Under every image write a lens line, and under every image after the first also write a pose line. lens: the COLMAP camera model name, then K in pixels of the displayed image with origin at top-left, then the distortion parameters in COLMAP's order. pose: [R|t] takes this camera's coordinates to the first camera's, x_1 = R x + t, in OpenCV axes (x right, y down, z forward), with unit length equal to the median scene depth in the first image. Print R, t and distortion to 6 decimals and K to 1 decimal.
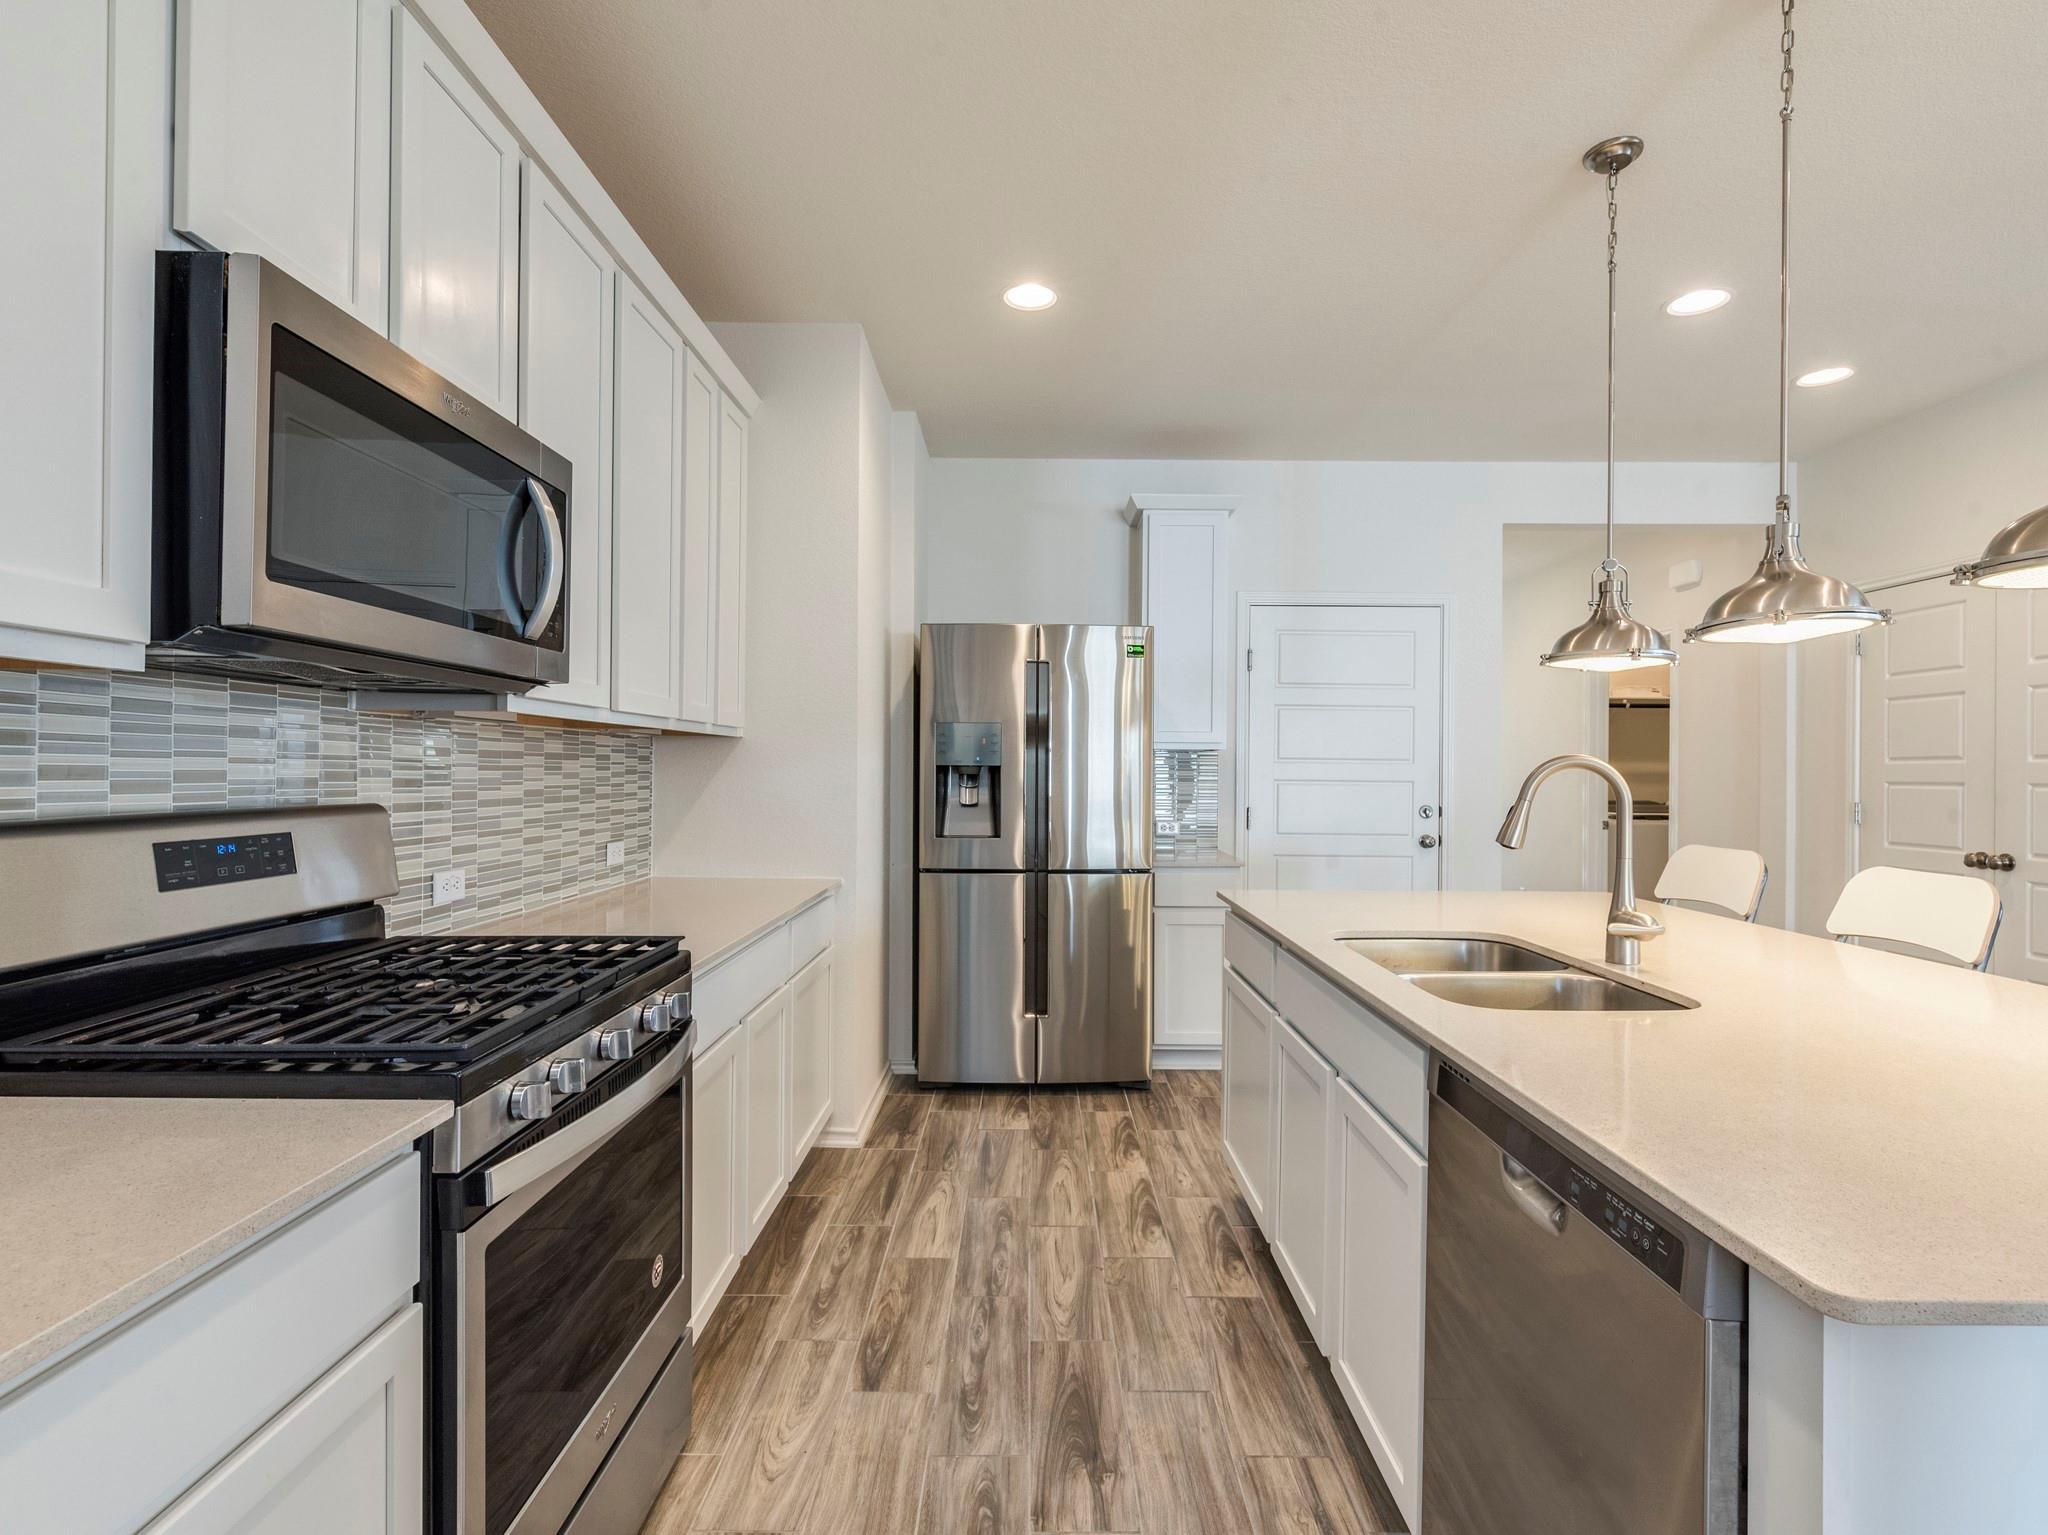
lens RADIAL K [[1002.1, 0, 1024.0], [0, 1002.1, 767.5], [0, 0, 1]] dist [0.002043, 0.000202]
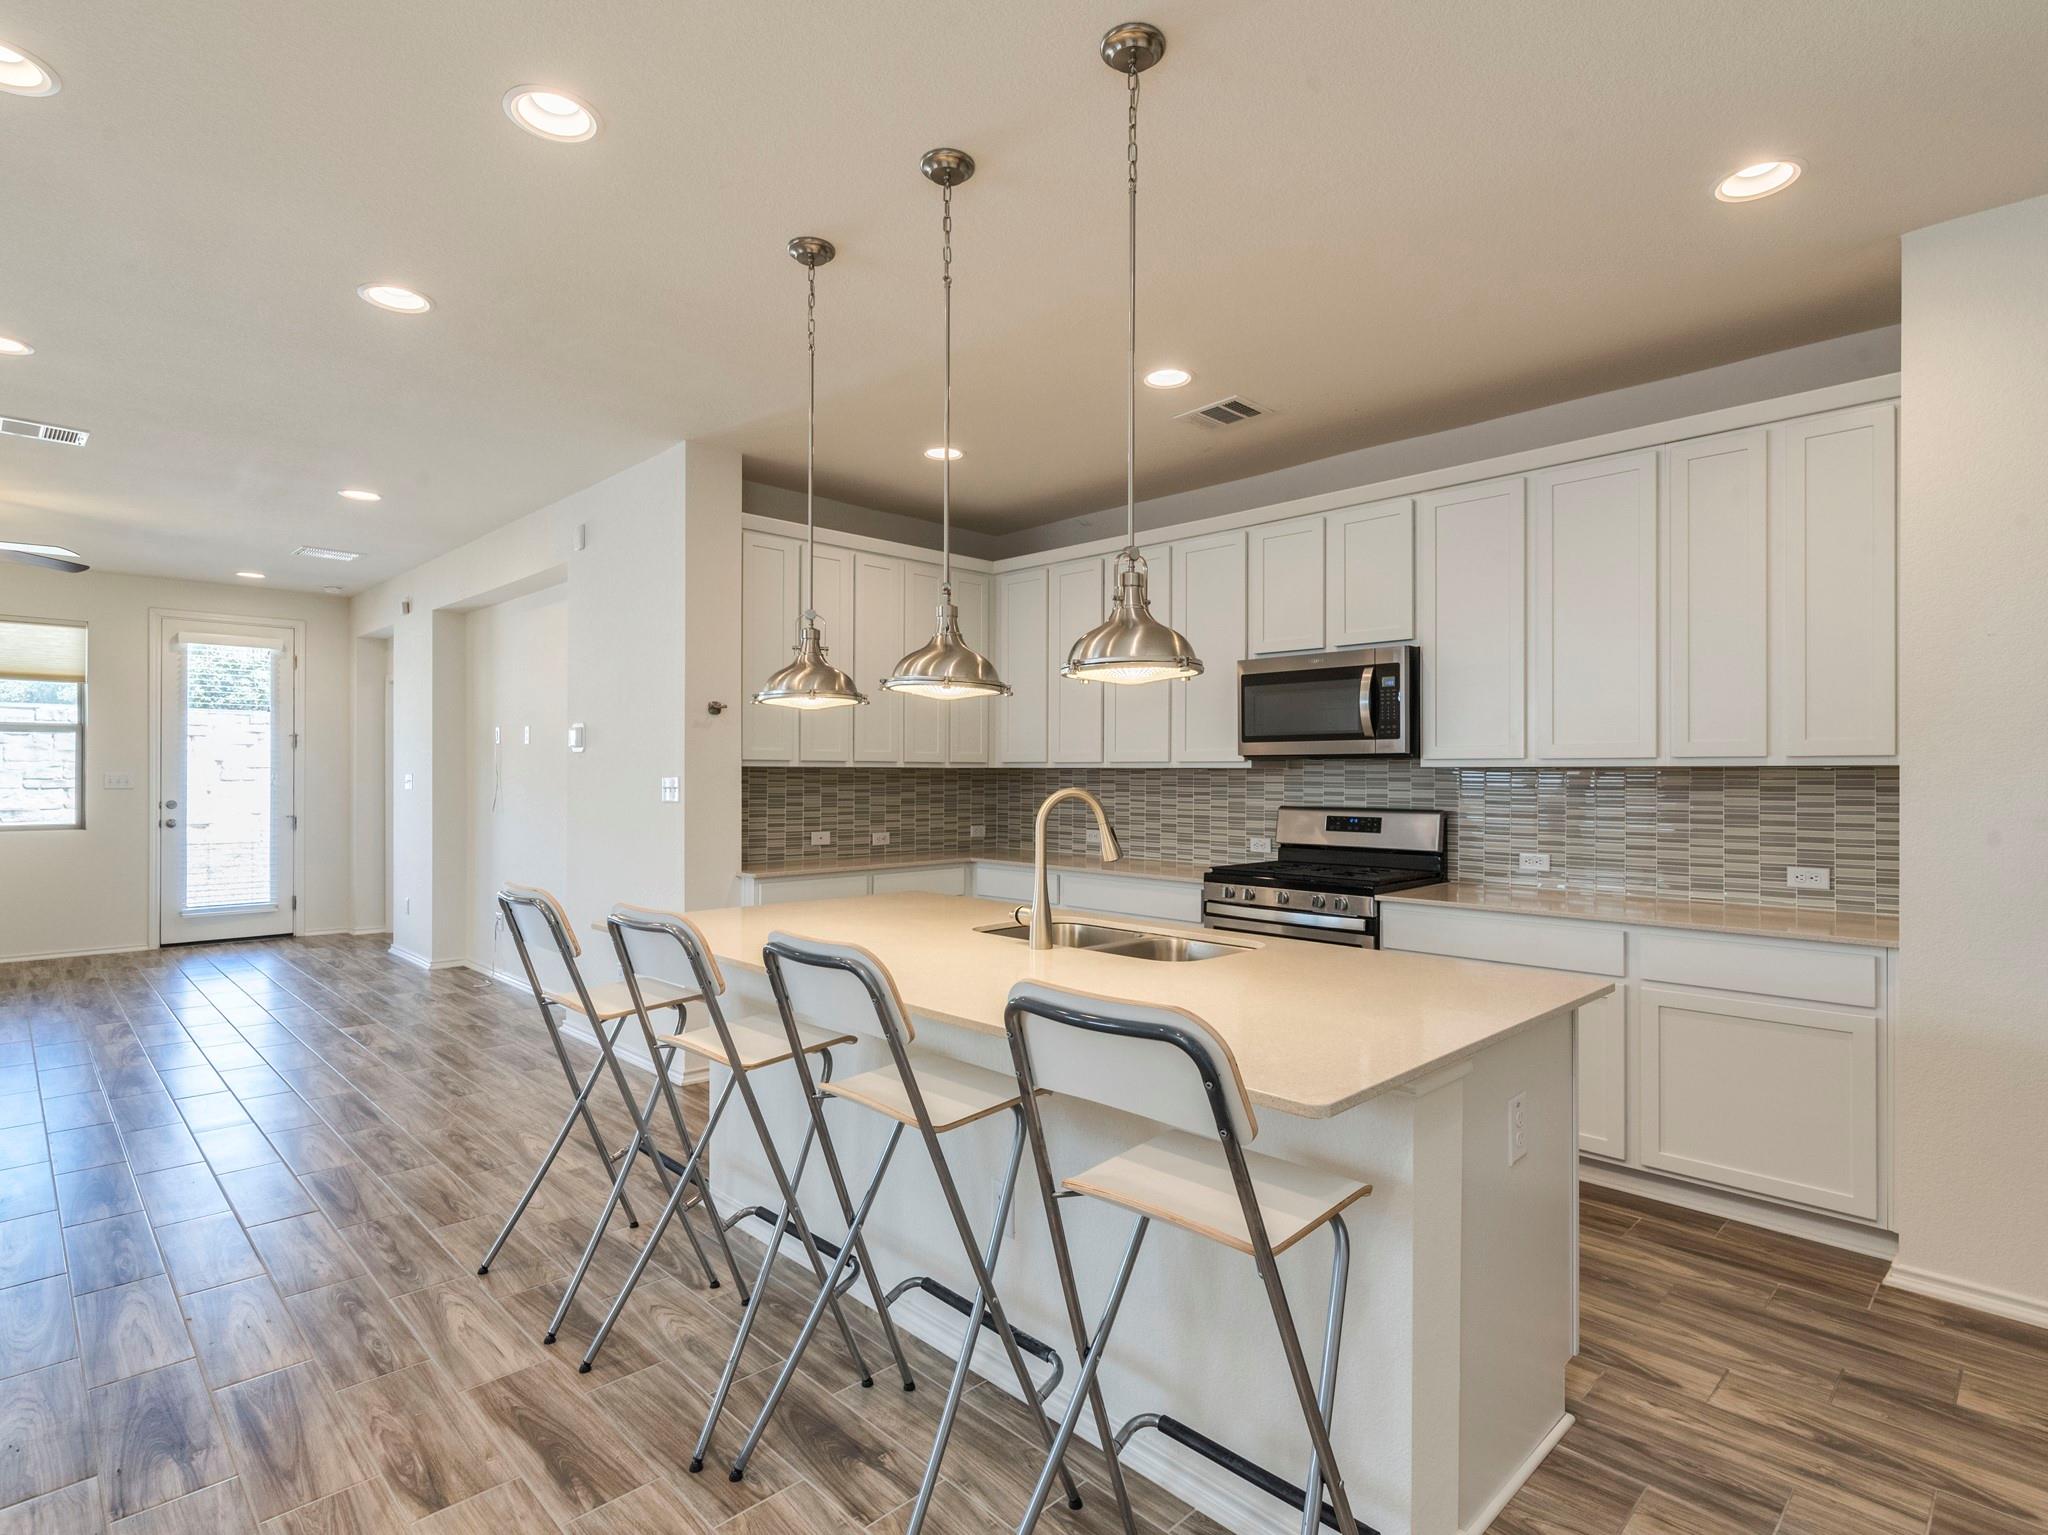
lens RADIAL K [[1038.0, 0, 1043.8], [0, 1038.0, 774.2], [0, 0, 1]] dist [0.003461, -0.000612]
pose [[-0.700464, -0.010515, -0.713610, 1.326776], [-0.006327, 0.999944, -0.008525, -0.014365], [0.713660, -0.001456, -0.700491, 1.657314]]
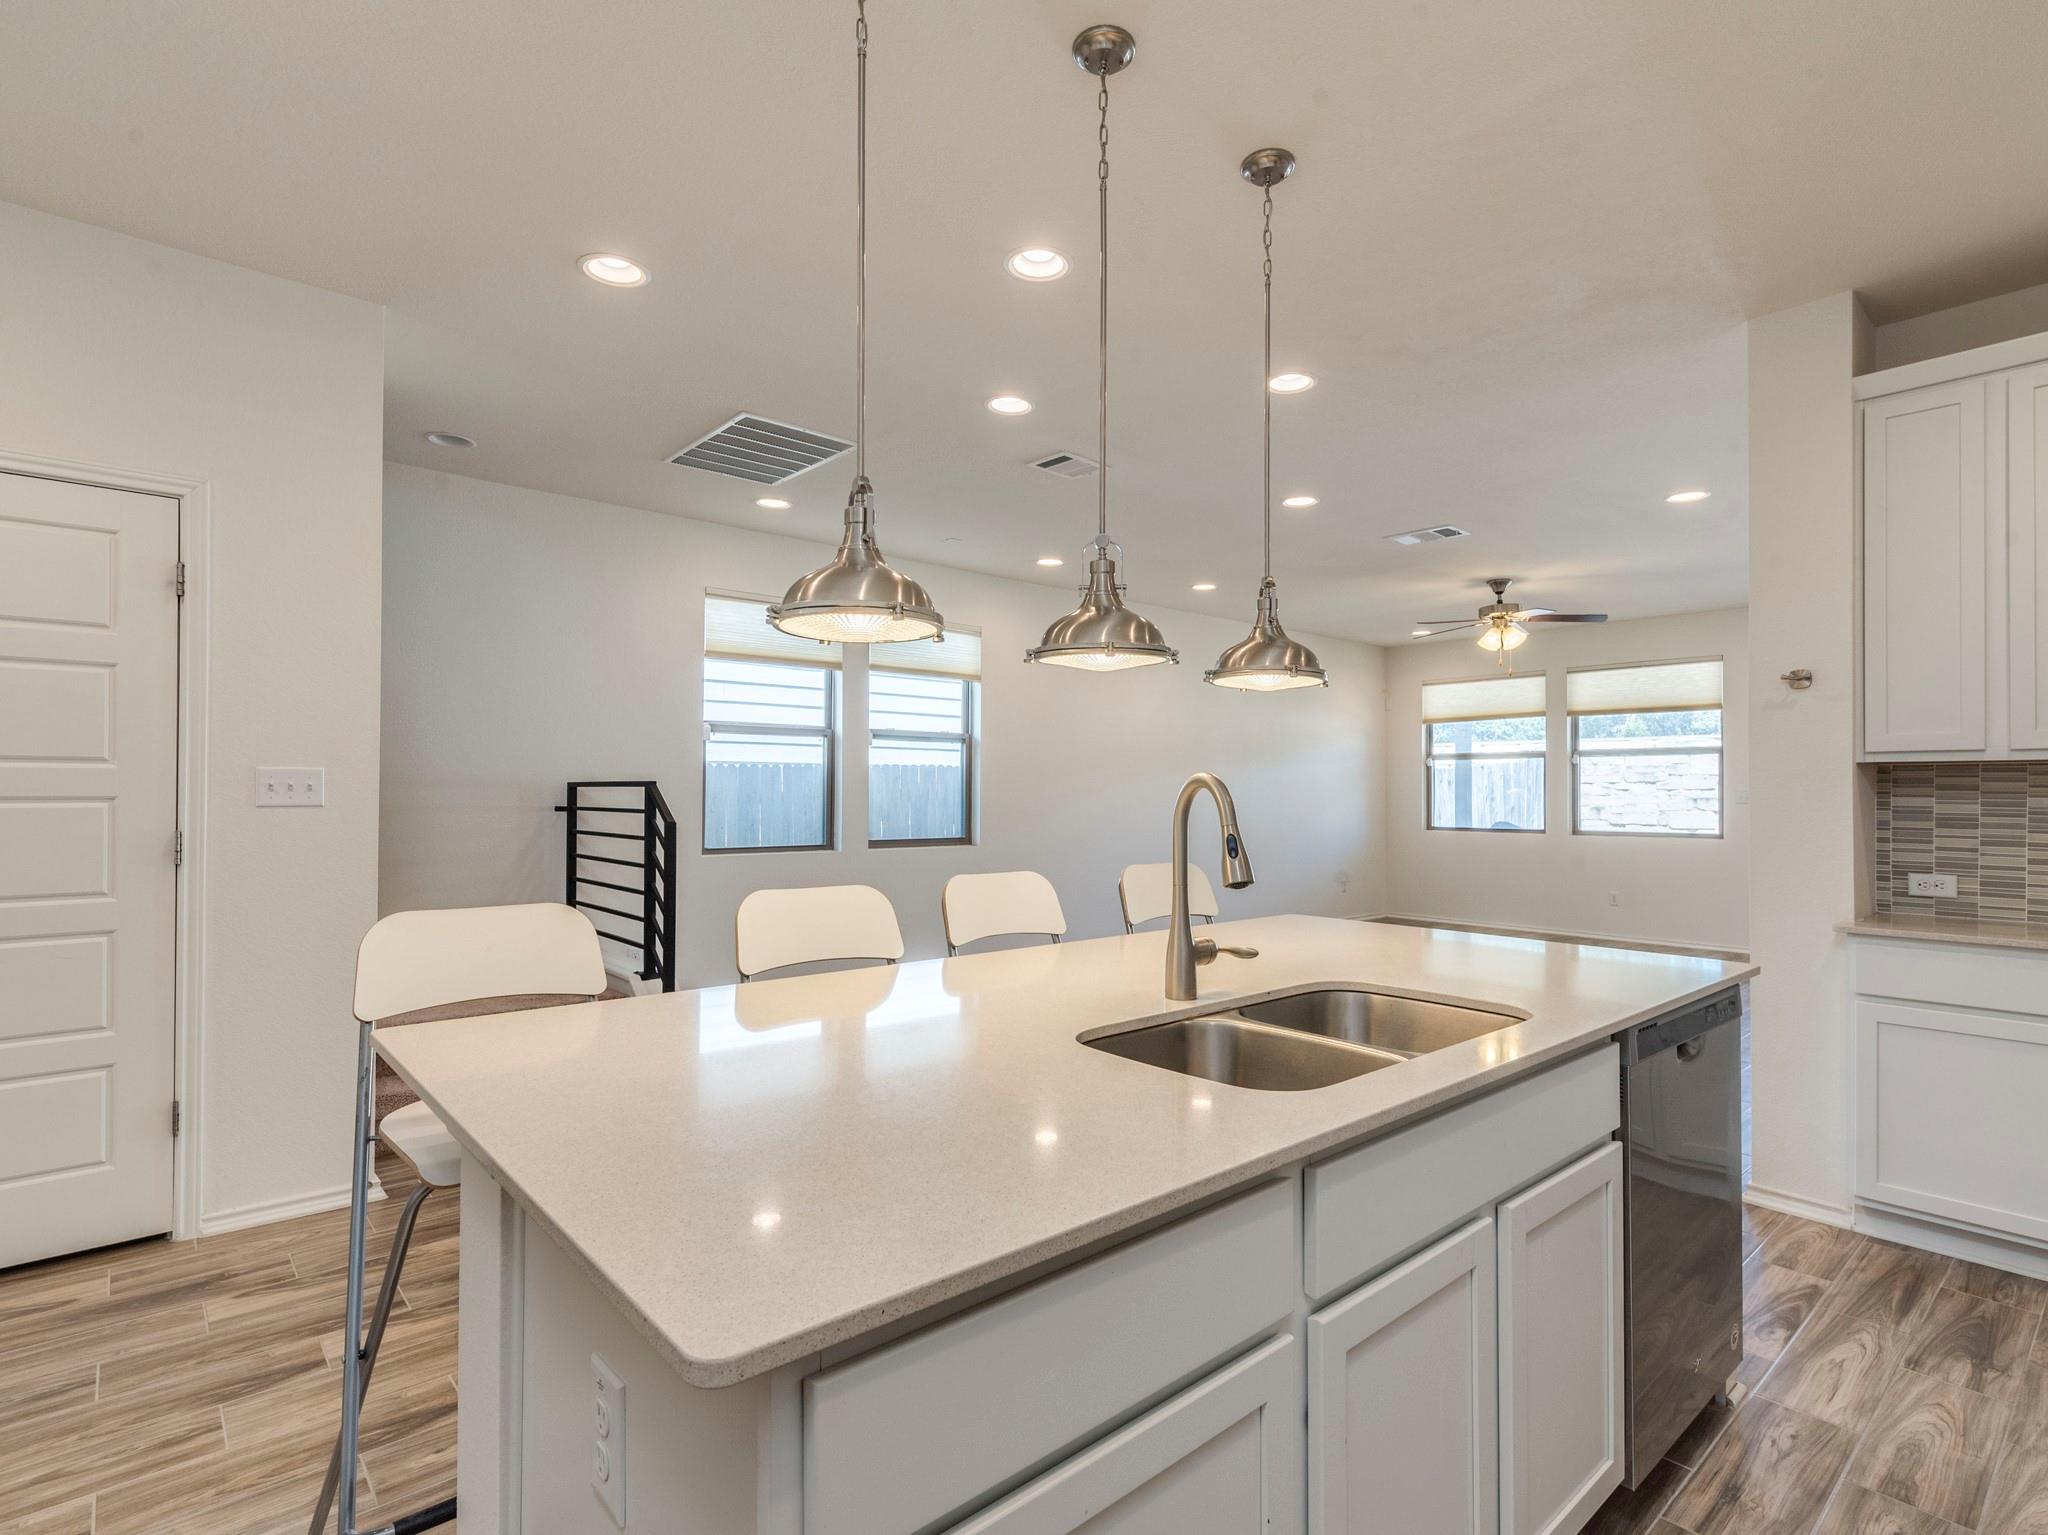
lens RADIAL K [[1019.9, 0, 1029.9], [0, 1019.9, 799.6], [0, 0, 1]] dist [-0.000299, -0.000239]
pose [[-0.665742, -0.014000, 0.746051, 0.002179], [-0.011530, 0.999898, 0.008474, 0.005669], [-0.746093, -0.002961, -0.665835, 1.463141]]
